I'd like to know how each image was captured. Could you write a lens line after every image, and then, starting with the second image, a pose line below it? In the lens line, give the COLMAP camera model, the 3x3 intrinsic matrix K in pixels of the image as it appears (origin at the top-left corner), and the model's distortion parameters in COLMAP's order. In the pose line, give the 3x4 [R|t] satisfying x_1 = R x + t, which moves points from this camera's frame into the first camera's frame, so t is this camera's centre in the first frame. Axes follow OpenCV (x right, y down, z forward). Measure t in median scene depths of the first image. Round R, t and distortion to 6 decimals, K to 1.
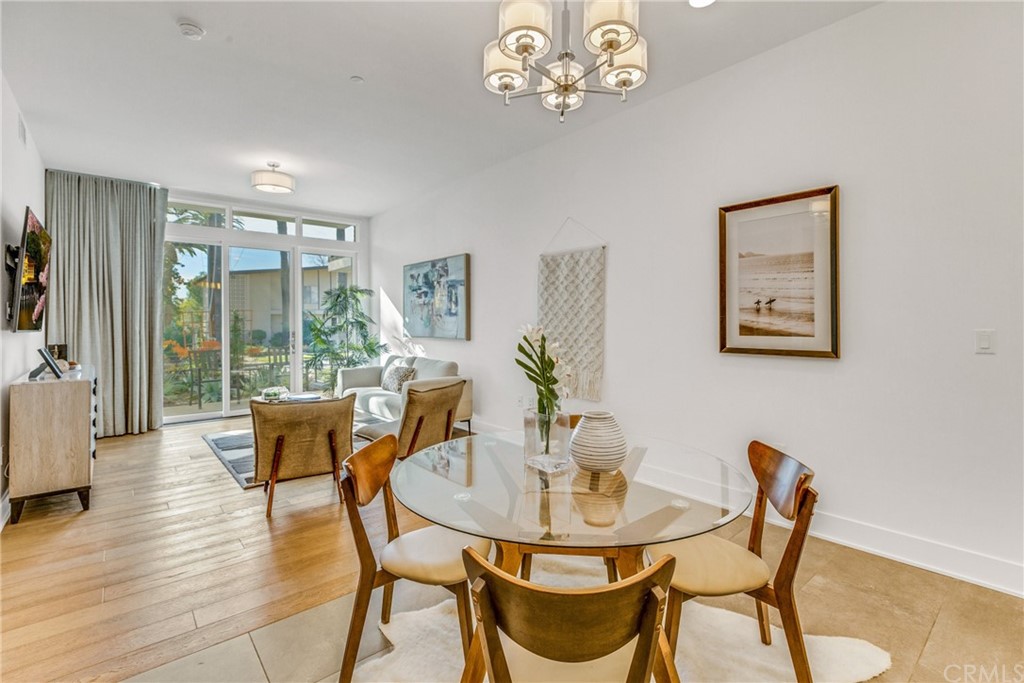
lens RADIAL K [[476.4, 0, 510.9], [0, 476.4, 318.0], [0, 0, 1]] dist [-0.001388, -0.000345]
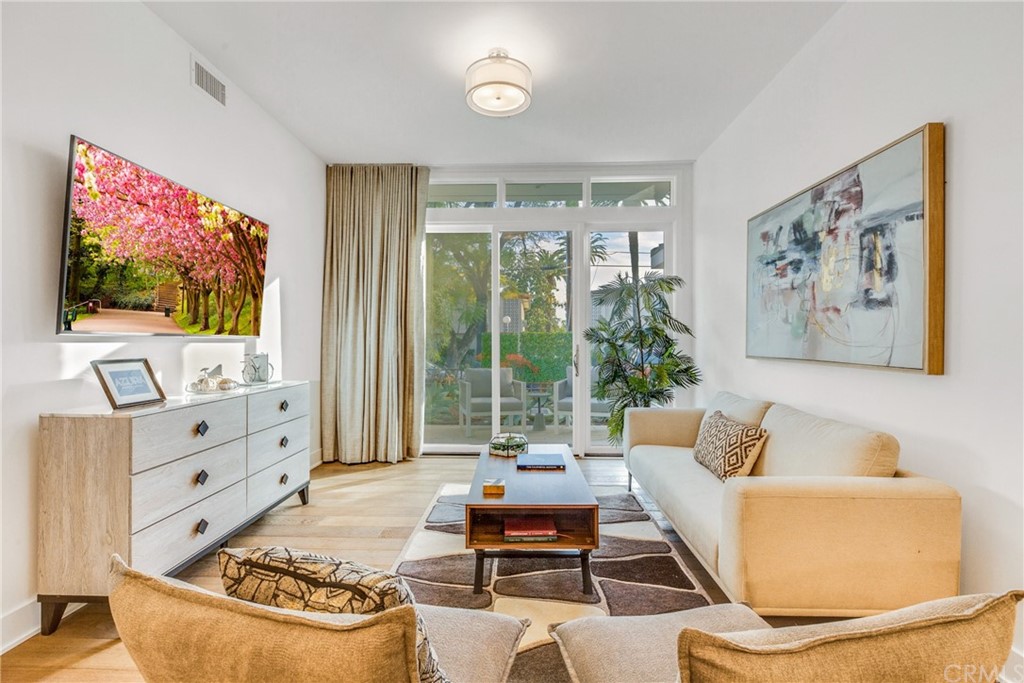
lens RADIAL K [[465.4, 0, 515.0], [0, 465.4, 342.7], [0, 0, 1]] dist [0.012263, -0.000159]
pose [[0.750587, 0.009513, -0.660703, -0.089722], [-0.000406, 0.999903, 0.013935, 0.018625], [0.660771, -0.010191, 0.750518, 0.514819]]
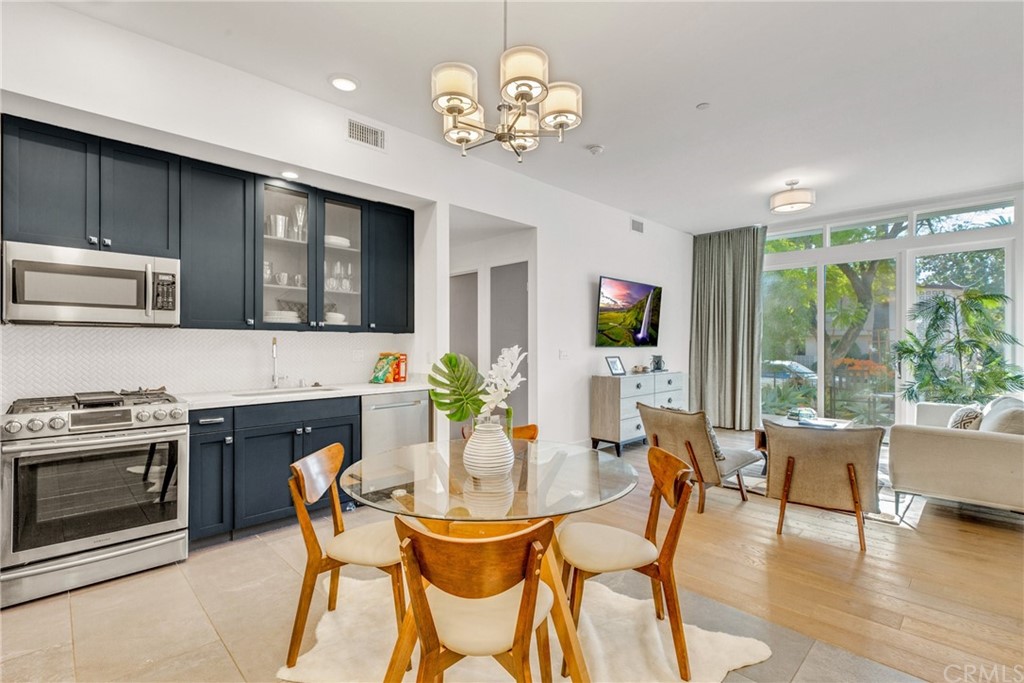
lens RADIAL K [[469.7, 0, 508.3], [0, 469.7, 344.3], [0, 0, 1]] dist [0.000530, 0.000118]
pose [[0.077789, 0.010214, -0.996918, 0.382362], [0.005922, 0.999925, 0.010707, 0.000458], [0.996952, -0.006737, 0.077723, 0.296531]]
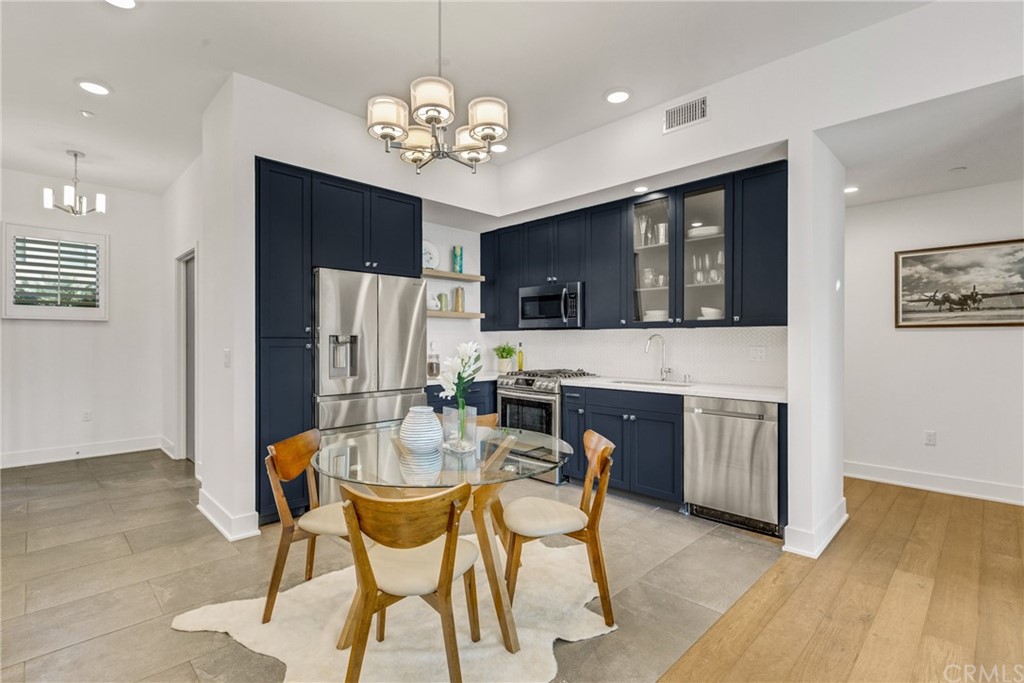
lens RADIAL K [[482.2, 0, 512.0], [0, 482.2, 341.5], [0, 0, 1]] dist [-0.000691, -0.000194]
pose [[-0.996266, 0.011566, -0.085556, 0.015626], [0.011988, 0.999918, -0.004412, 0.007289], [0.085498, -0.005421, -0.996324, 0.726181]]
